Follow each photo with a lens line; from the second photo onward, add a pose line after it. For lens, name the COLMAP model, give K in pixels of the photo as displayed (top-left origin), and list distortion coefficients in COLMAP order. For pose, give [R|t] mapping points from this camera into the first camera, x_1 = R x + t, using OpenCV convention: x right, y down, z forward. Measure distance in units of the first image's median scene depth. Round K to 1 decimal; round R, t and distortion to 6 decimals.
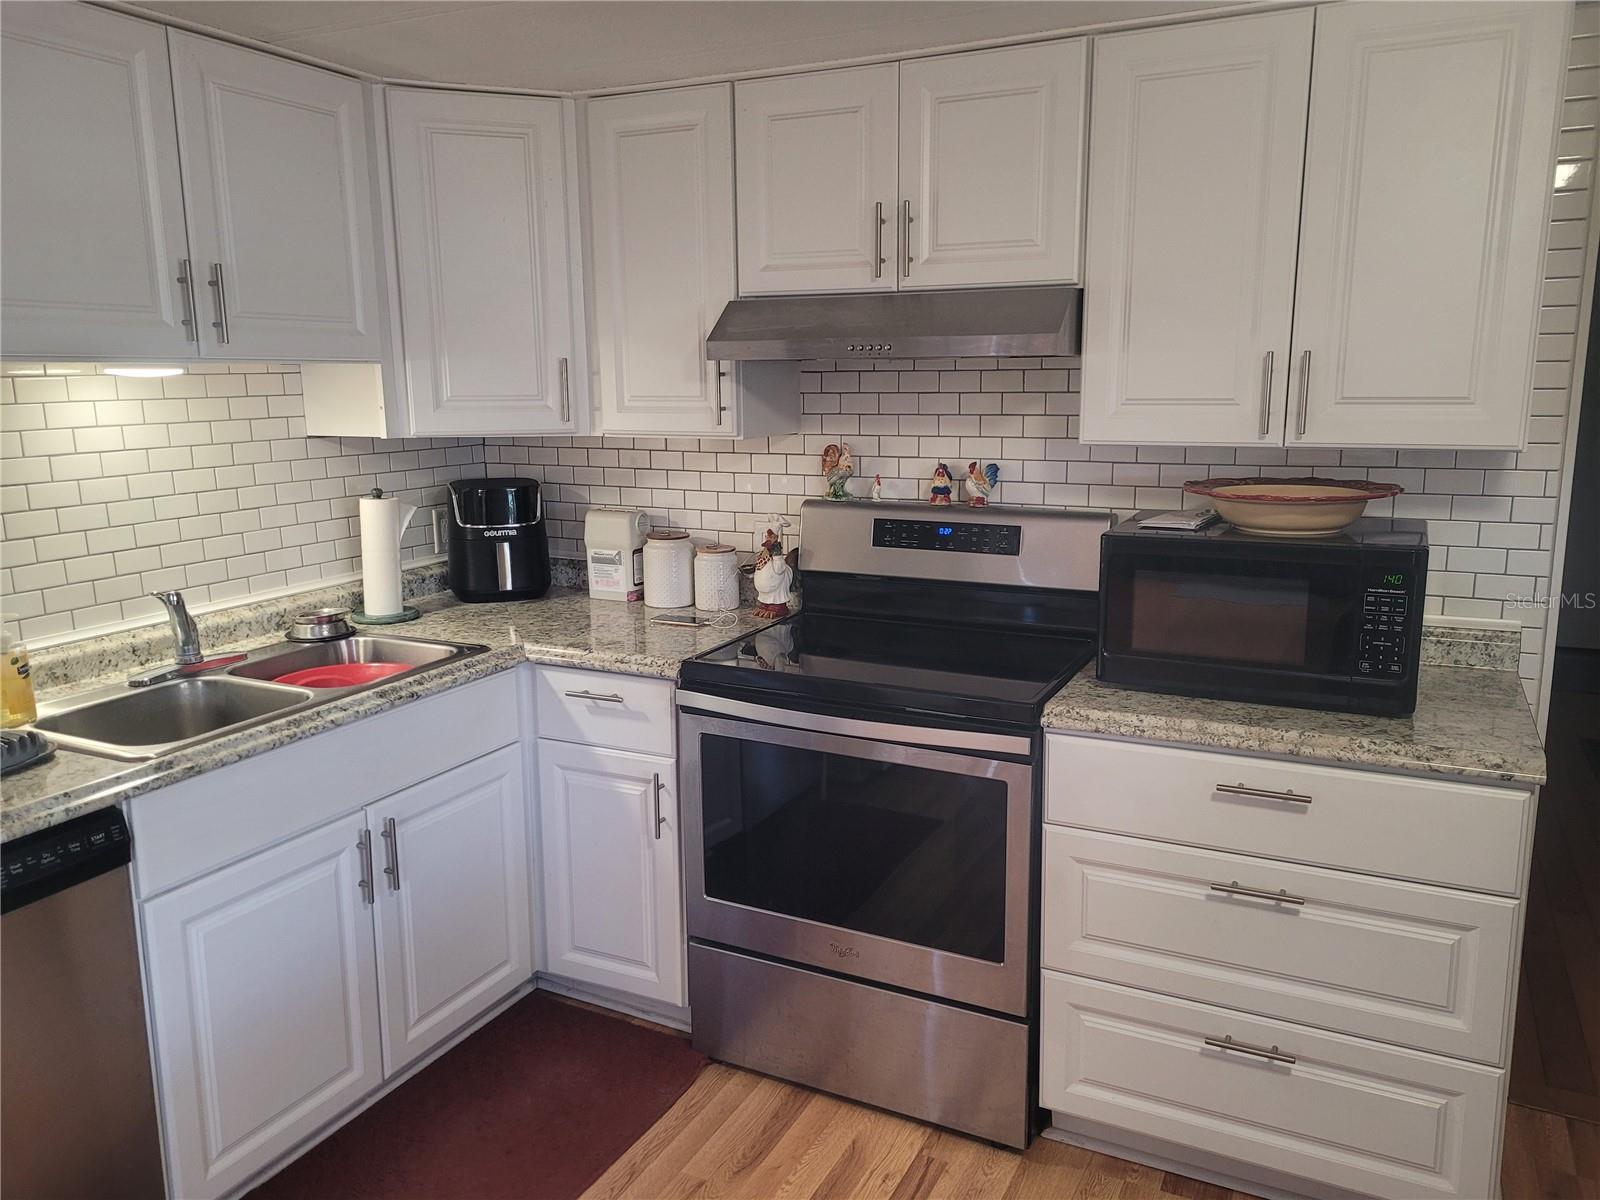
lens RADIAL K [[1209.3, 0, 814.3], [0, 1209.3, 604.0], [0, 0, 1]] dist [0.045431, -0.007702]
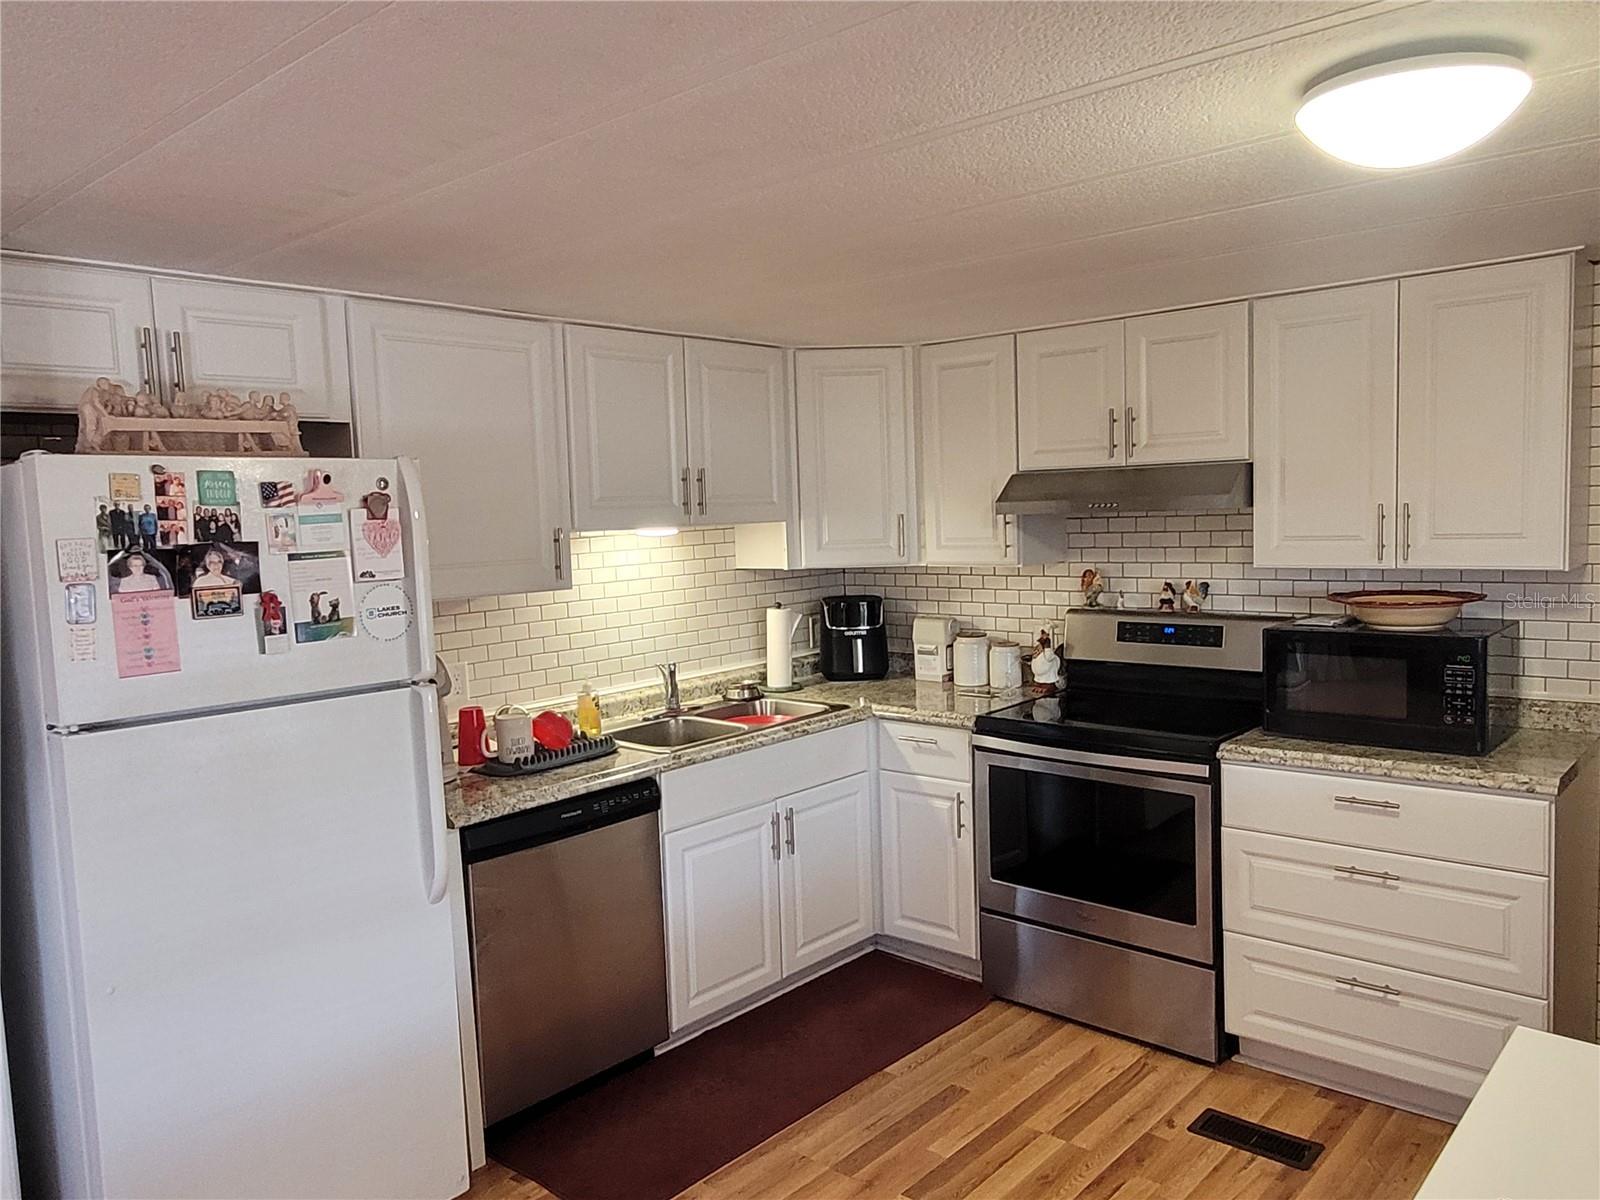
lens RADIAL K [[1181.7, 0, 800.0], [0, 1181.7, 600.0], [0, 0, 1]] dist [0.004684, 0.006342]
pose [[0.960850, -0.004478, -0.277034, 0.083670], [-0.024482, 0.994586, -0.100990, 0.057177], [0.275986, 0.103819, 0.955538, -0.453470]]
